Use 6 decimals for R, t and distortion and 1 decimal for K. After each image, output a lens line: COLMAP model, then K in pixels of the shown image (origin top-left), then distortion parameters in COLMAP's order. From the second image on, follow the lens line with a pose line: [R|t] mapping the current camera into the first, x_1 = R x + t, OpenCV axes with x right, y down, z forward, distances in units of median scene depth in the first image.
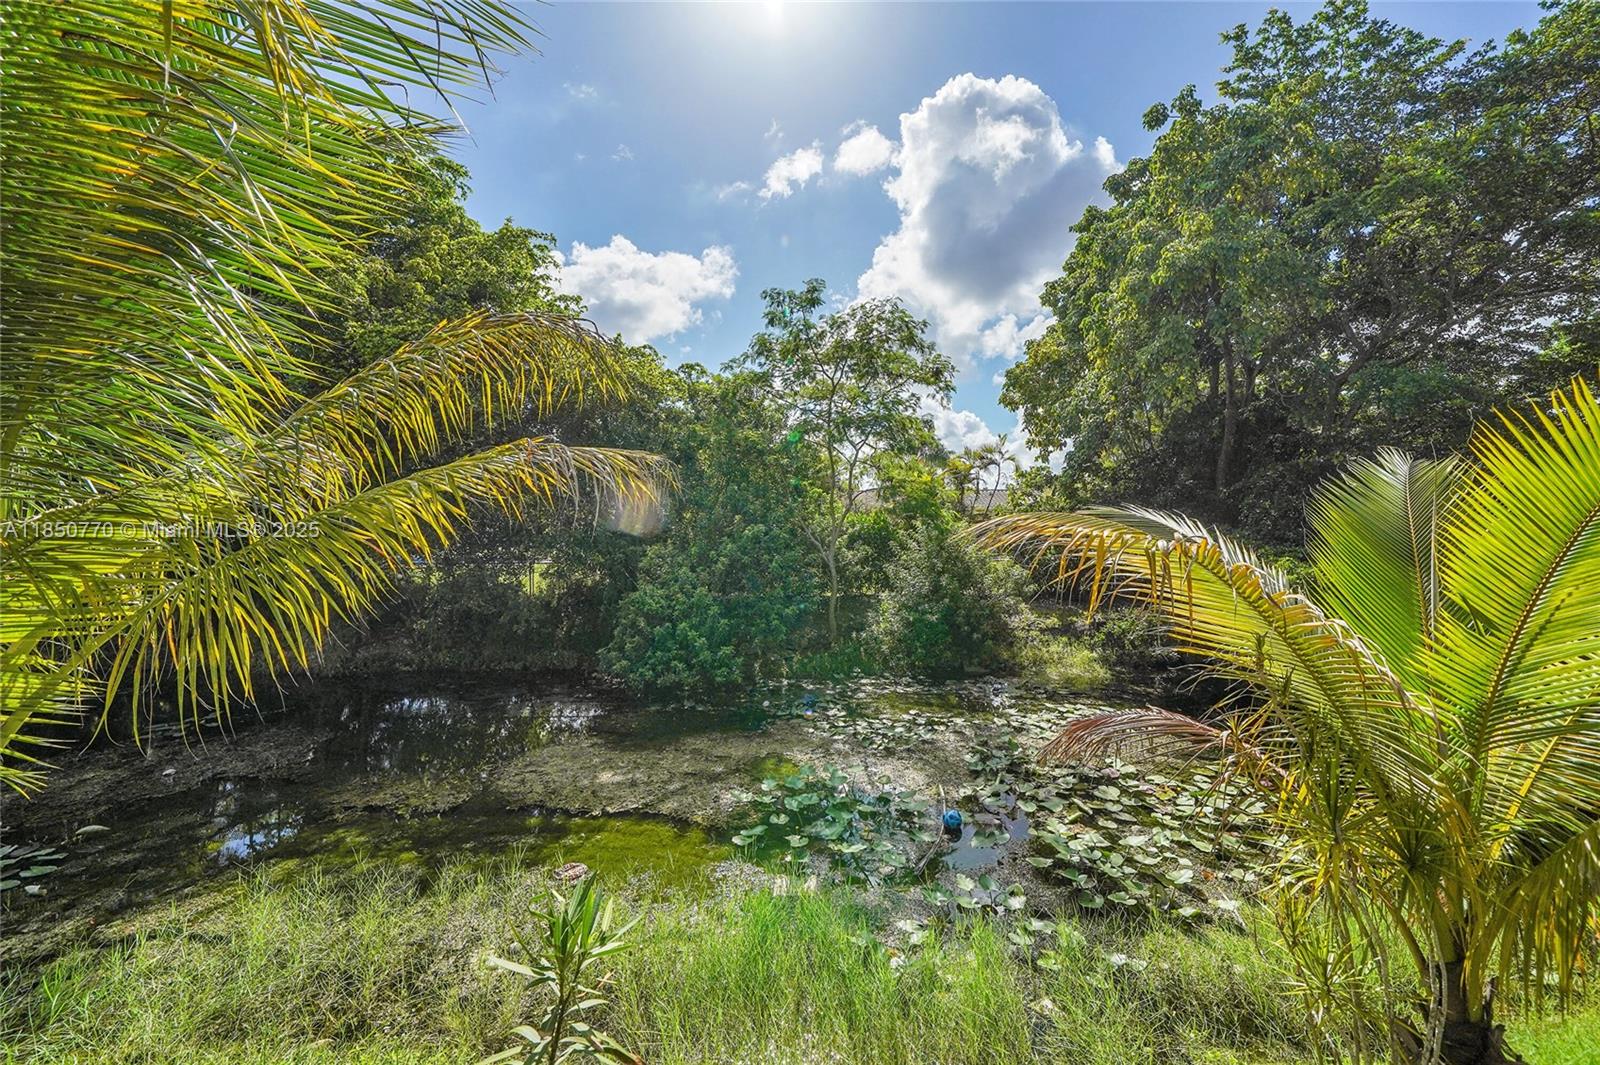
lens RADIAL K [[623.1, 0, 800.0], [0, 623.1, 532.5], [0, 0, 1]] dist [-0.002995, -0.000163]
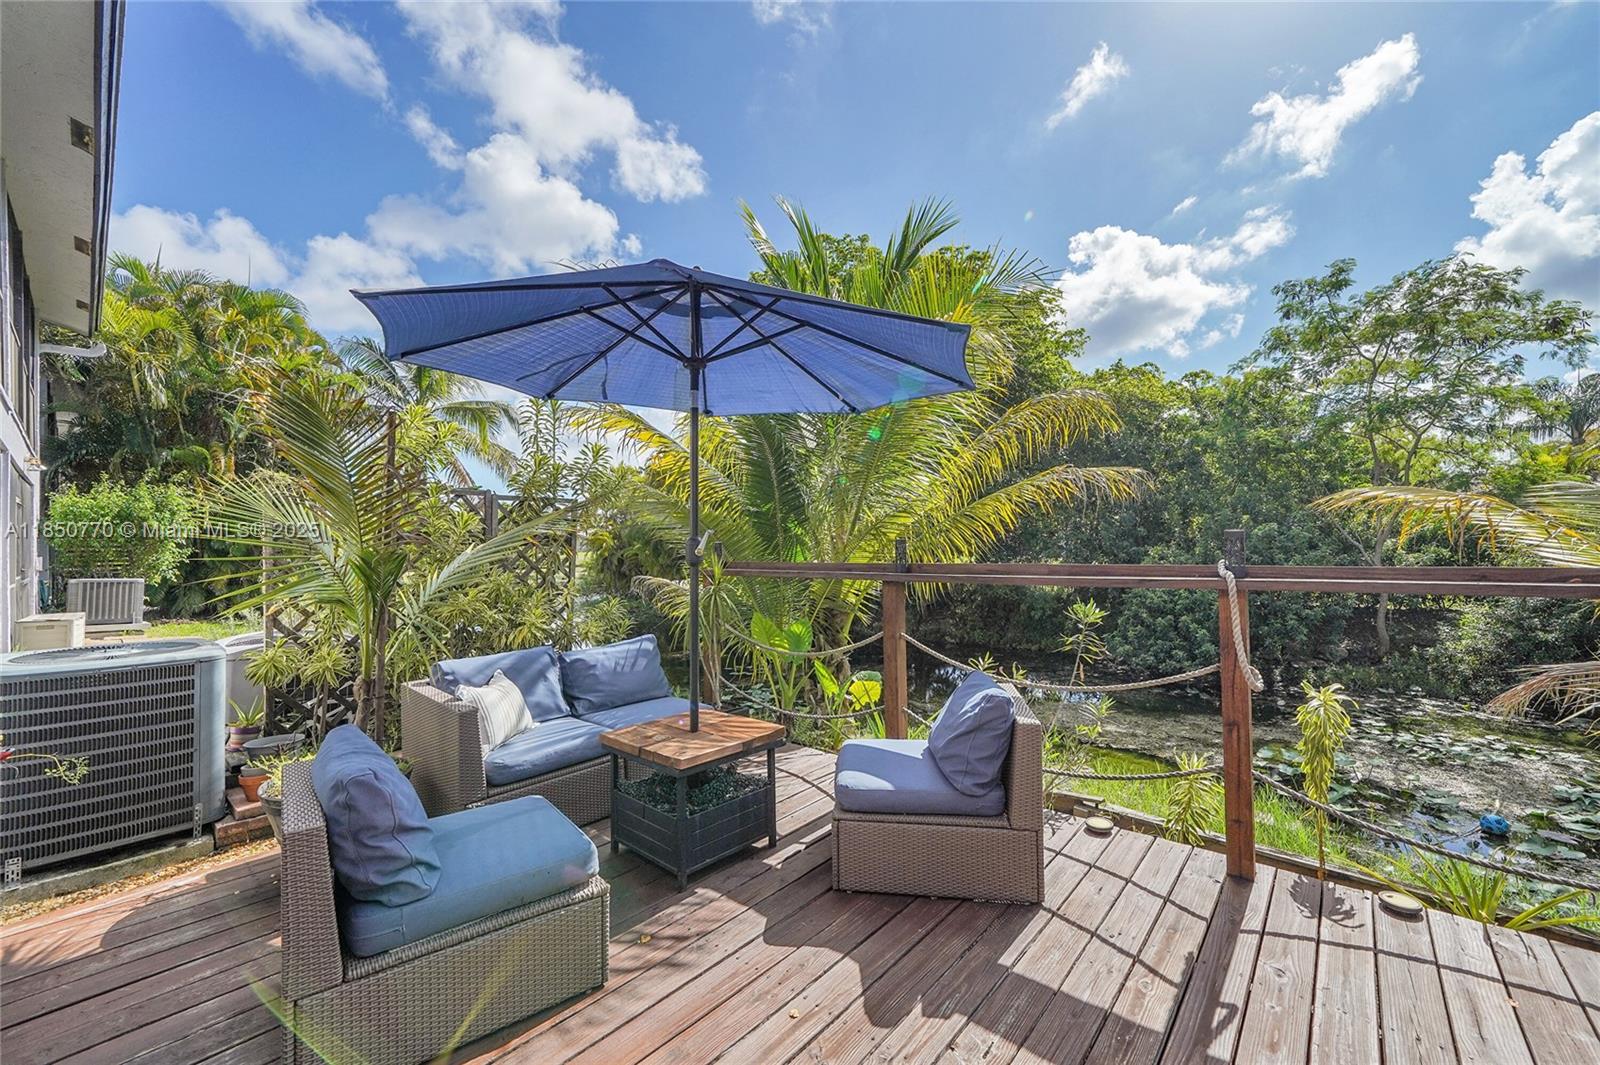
lens RADIAL K [[657.6, 0, 796.6], [0, 657.6, 534.1], [0, 0, 1]] dist [-0.001778, -0.000019]
pose [[0.729692, -0.018624, -0.683523, 0.087330], [0.002139, 0.999686, -0.024954, 0.025532], [0.683773, 0.016747, 0.729503, -0.253135]]
